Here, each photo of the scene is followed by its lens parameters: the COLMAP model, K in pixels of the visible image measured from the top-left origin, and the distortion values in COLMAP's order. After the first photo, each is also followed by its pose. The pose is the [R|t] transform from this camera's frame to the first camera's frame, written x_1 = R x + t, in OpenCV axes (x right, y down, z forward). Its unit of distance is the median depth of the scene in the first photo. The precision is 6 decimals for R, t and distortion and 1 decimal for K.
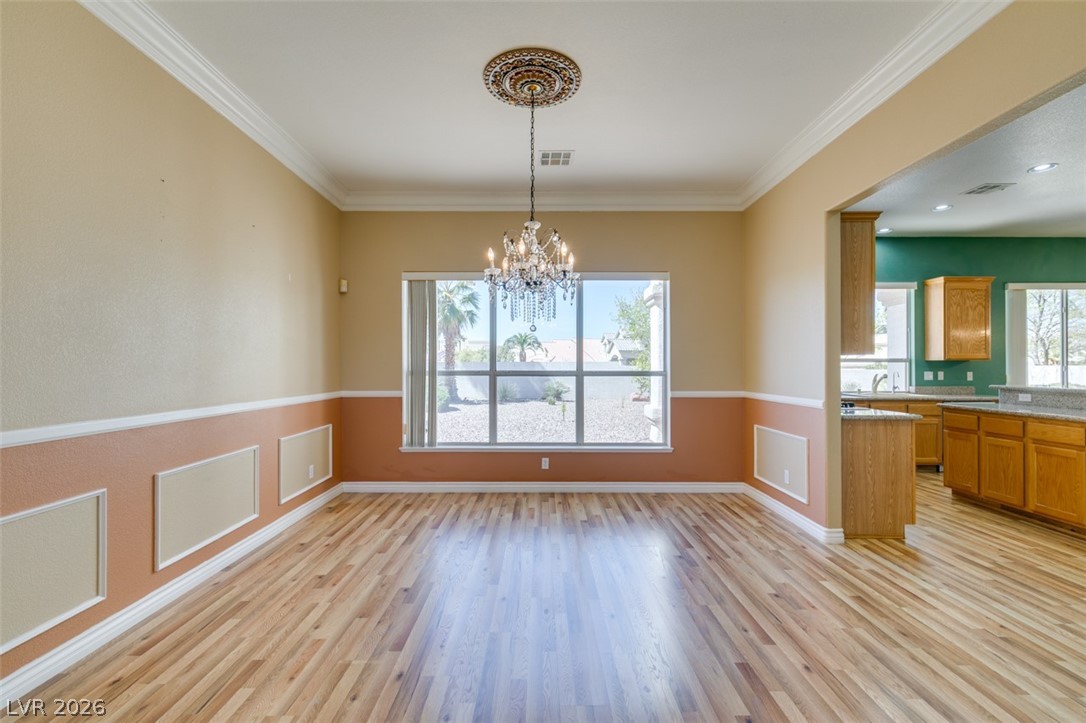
lens RADIAL K [[485.2, 0, 540.9], [0, 485.2, 361.7], [0, 0, 1]] dist [0.005235, -0.000174]
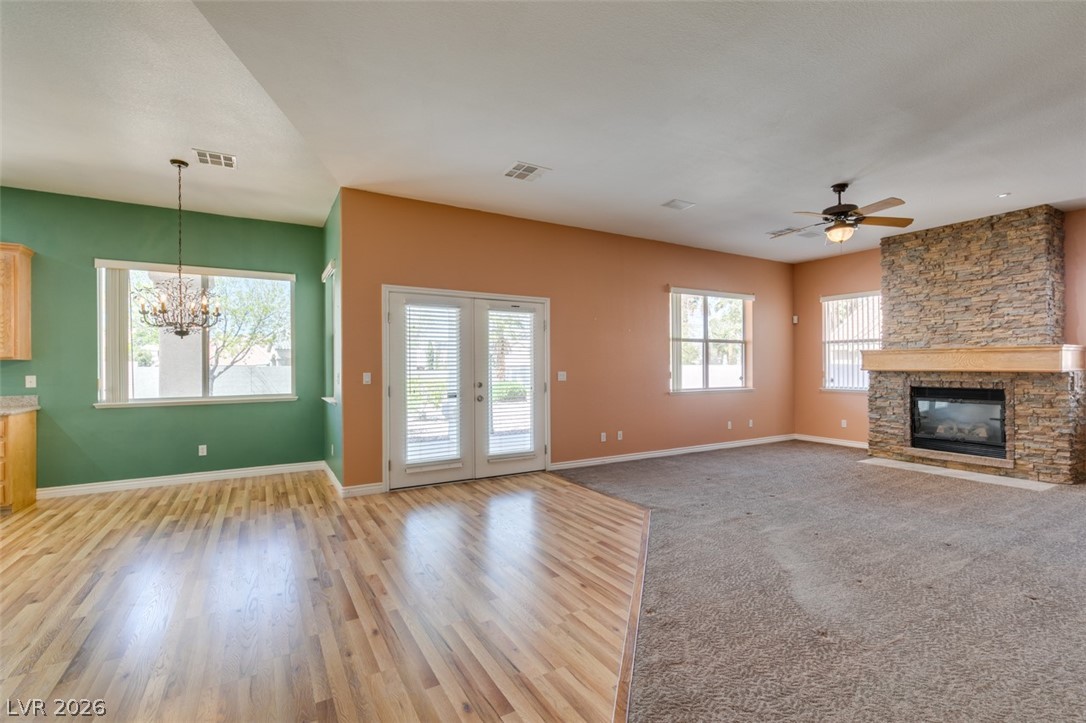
lens RADIAL K [[484.2, 0, 541.6], [0, 484.2, 365.2], [0, 0, 1]] dist [0.005496, -0.001250]
pose [[0.863435, -0.004155, 0.504444, 1.716156], [0.000594, 0.999974, 0.007219, 0.000906], [-0.504460, -0.005933, 0.863415, -0.014772]]
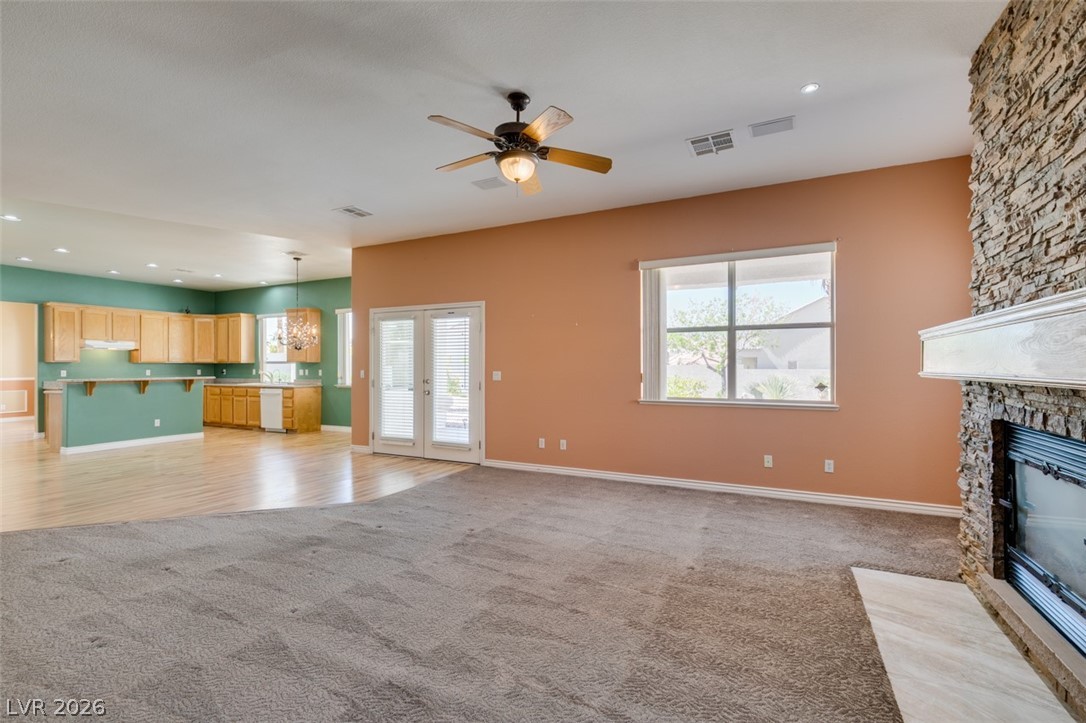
lens RADIAL K [[484.2, 0, 541.6], [0, 484.2, 365.2], [0, 0, 1]] dist [0.005496, -0.001250]
pose [[0.896195, -0.003543, -0.443647, 3.151244], [0.006627, 0.999963, 0.005402, 0.004655], [0.443612, -0.007781, 0.896185, -0.050424]]
